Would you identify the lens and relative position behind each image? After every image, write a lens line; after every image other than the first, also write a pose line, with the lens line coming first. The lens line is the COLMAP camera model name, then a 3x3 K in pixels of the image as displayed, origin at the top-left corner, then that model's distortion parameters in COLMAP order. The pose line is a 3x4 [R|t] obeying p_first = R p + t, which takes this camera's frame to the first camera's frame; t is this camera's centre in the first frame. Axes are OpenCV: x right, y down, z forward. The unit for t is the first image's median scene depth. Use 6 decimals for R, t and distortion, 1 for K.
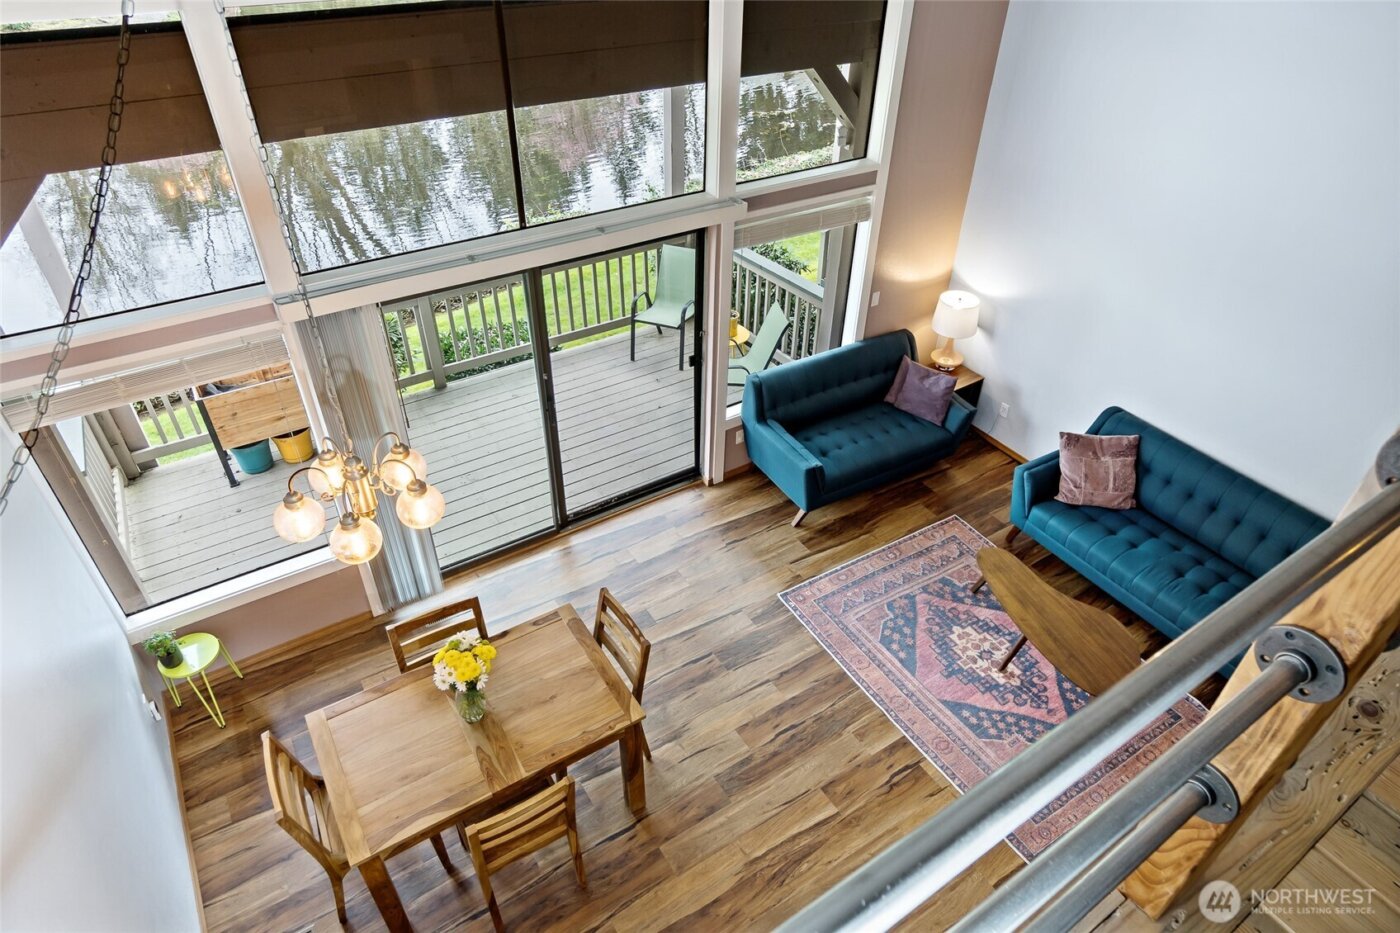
lens RADIAL K [[826.8, 0, 694.9], [0, 826.8, 462.4], [0, 0, 1]] dist [-0.016151, -0.001438]
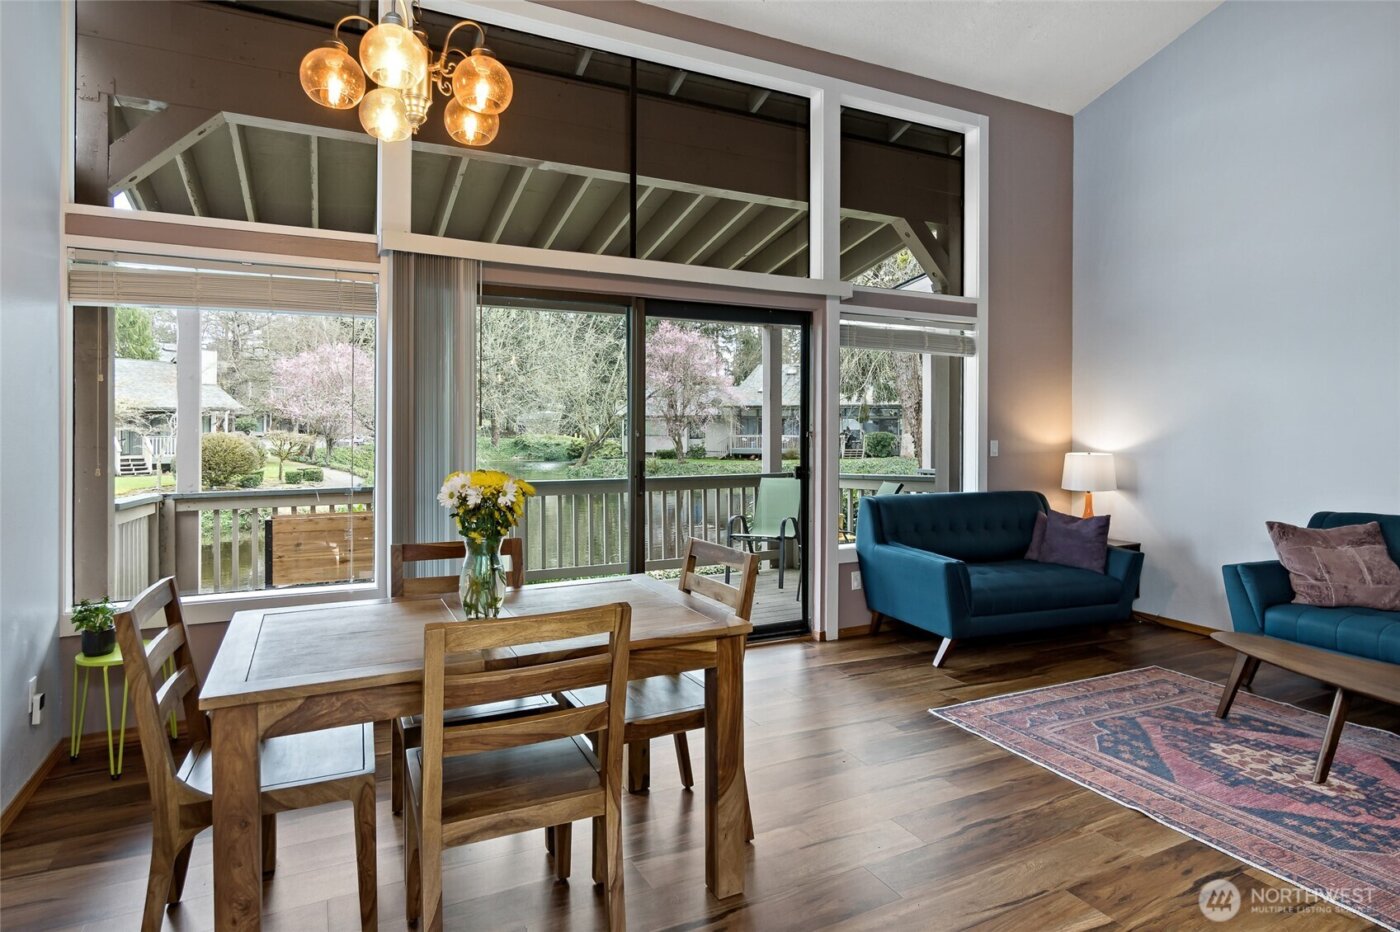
lens RADIAL K [[771.3, 0, 693.9], [0, 771.3, 419.8], [0, 0, 1]] dist [-0.013741, 0.006187]
pose [[0.994230, -0.007118, -0.107029, -0.027454], [-0.059311, 0.794905, -0.603828, 0.364581], [0.089376, 0.606692, 0.789897, 0.304028]]
